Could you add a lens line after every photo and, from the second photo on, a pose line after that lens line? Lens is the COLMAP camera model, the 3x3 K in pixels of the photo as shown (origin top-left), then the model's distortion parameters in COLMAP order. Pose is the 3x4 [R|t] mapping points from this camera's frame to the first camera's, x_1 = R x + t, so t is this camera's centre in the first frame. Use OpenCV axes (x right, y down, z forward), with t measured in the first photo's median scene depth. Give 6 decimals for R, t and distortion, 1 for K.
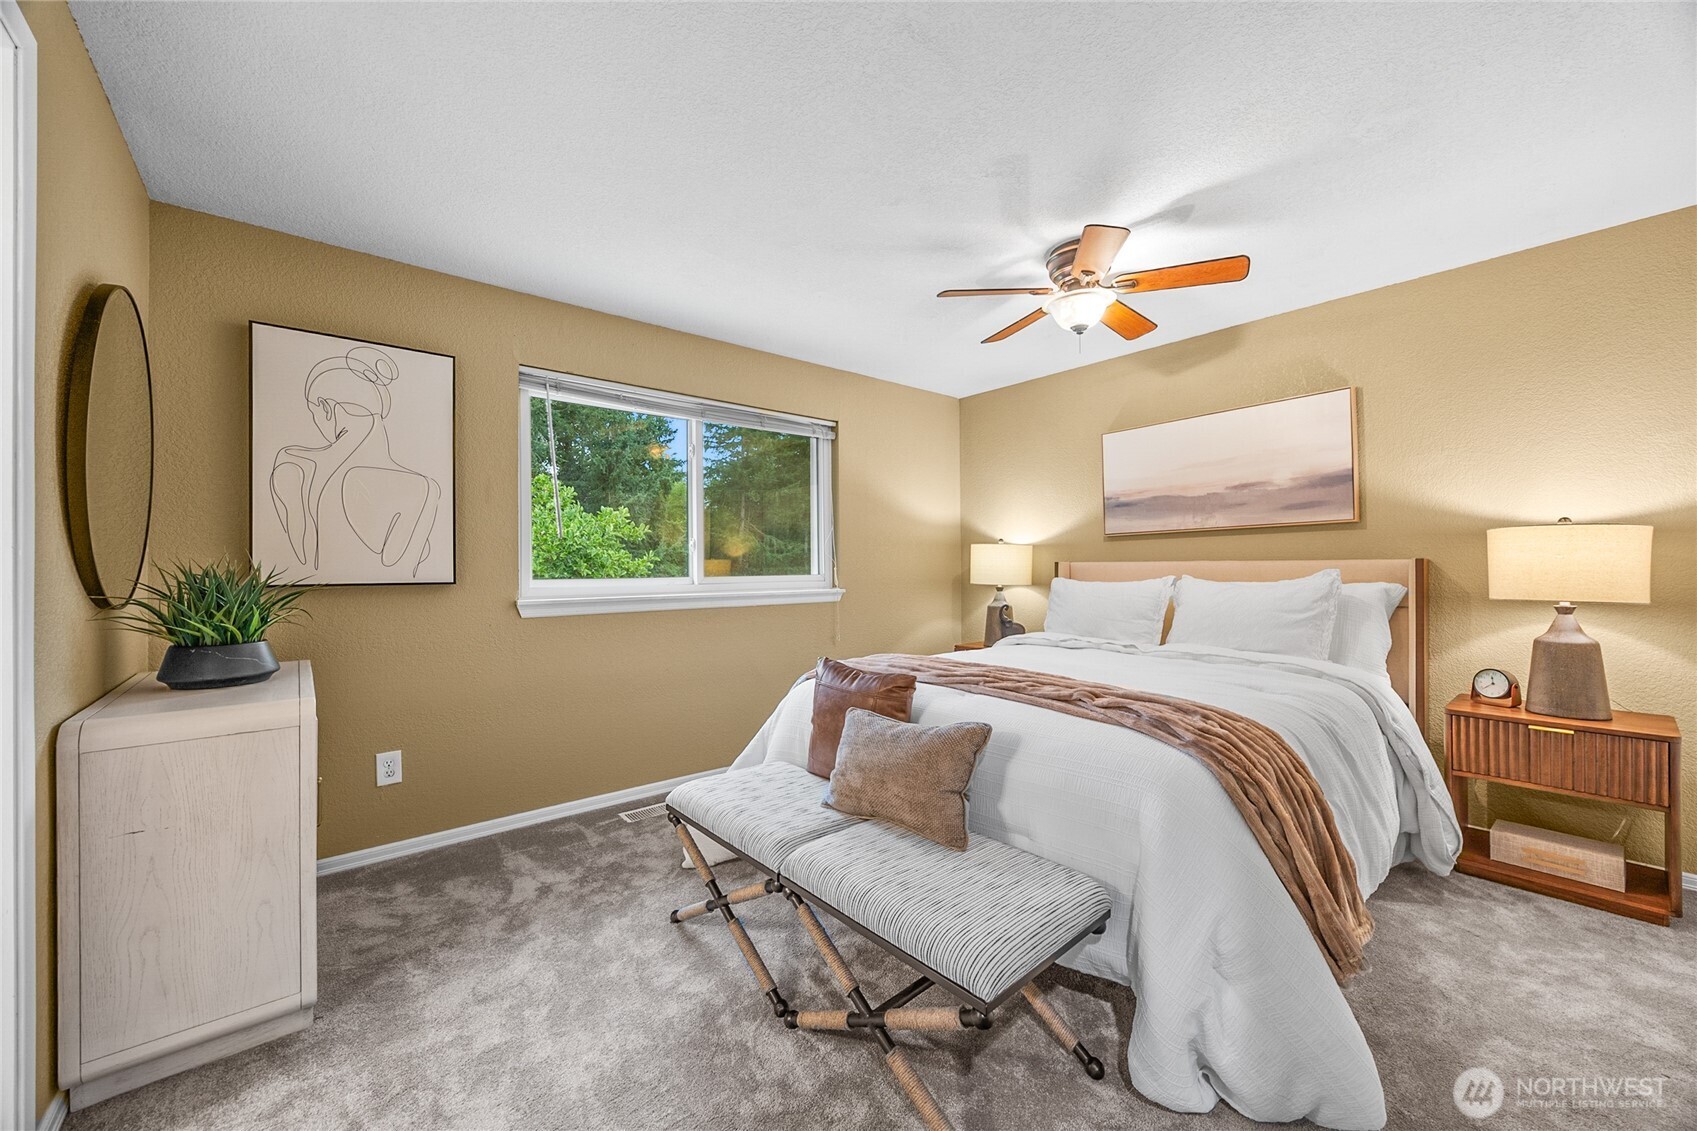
lens RADIAL K [[648.5, 0, 847.7], [0, 648.5, 562.2], [0, 0, 1]] dist [-0.000703, -0.000325]
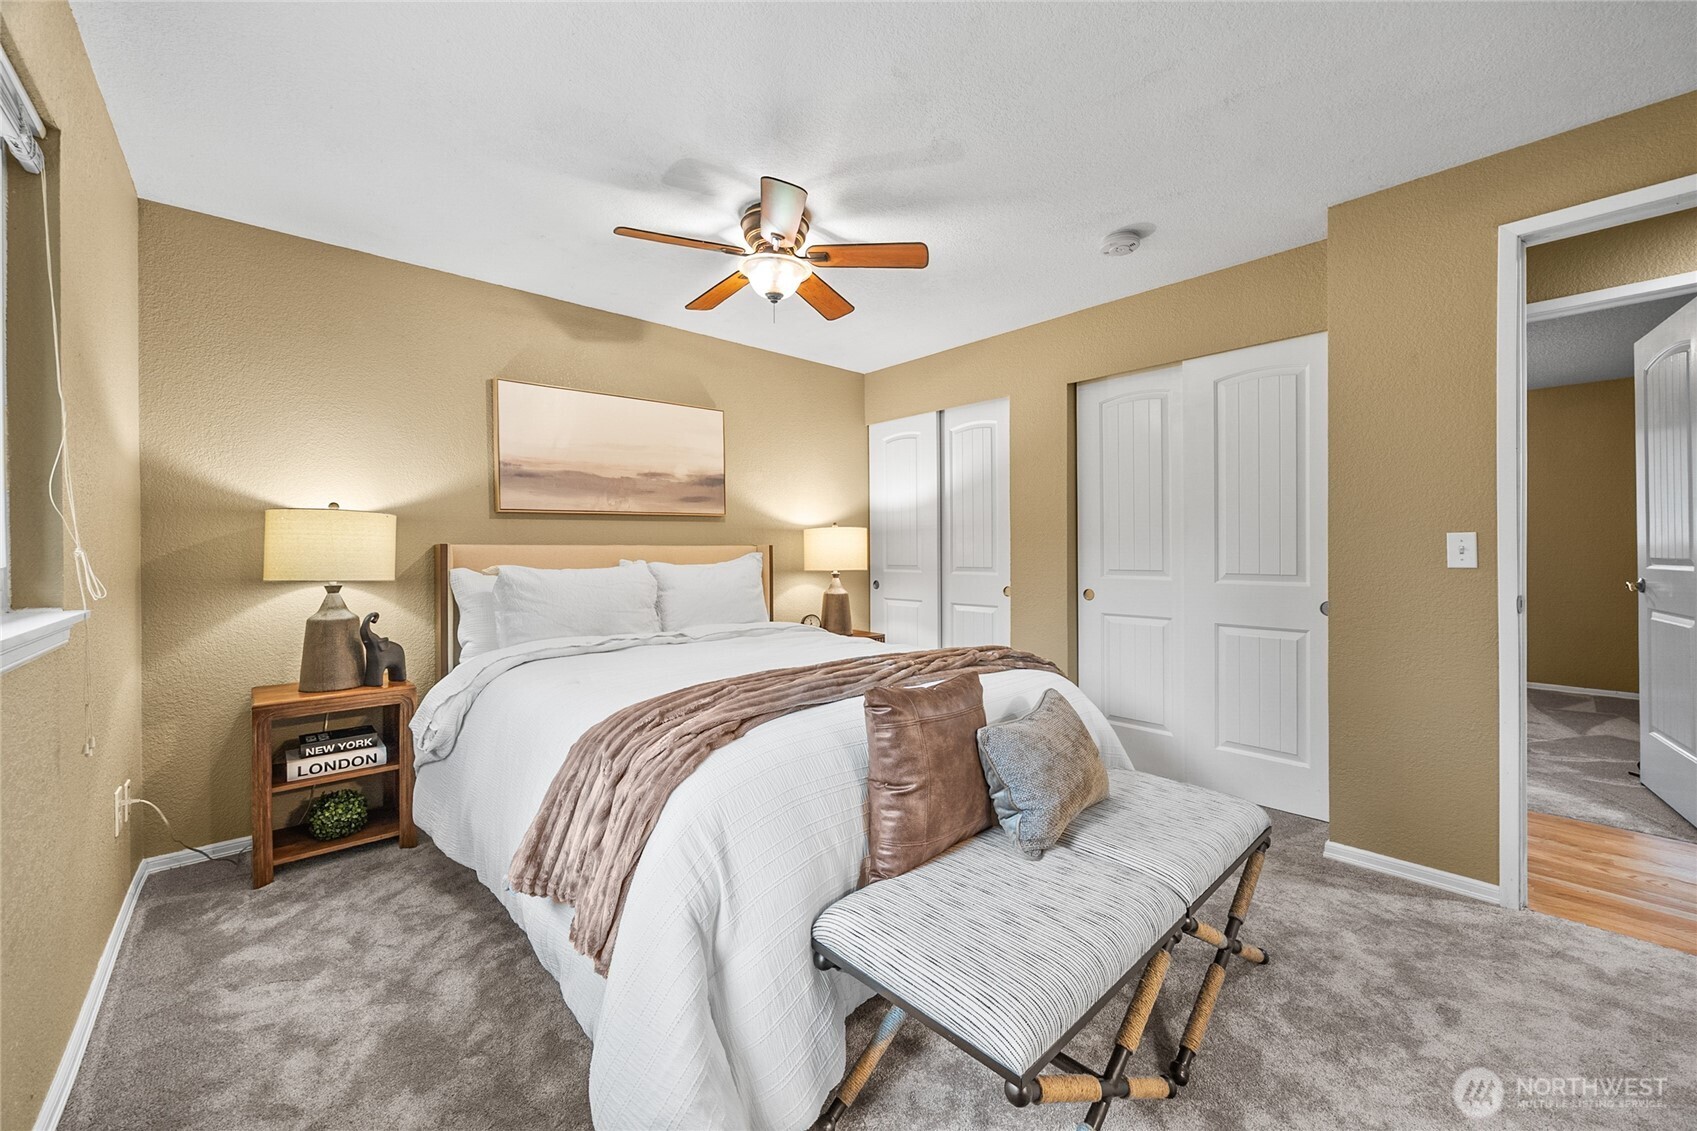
lens RADIAL K [[647.3, 0, 845.1], [0, 647.3, 552.1], [0, 0, 1]] dist [-0.000111, -0.000040]
pose [[-0.026378, 0.000491, 0.999652, -0.452748], [-0.003956, 0.999992, -0.000595, 0.008226], [-0.999644, -0.003970, -0.026376, 0.708063]]
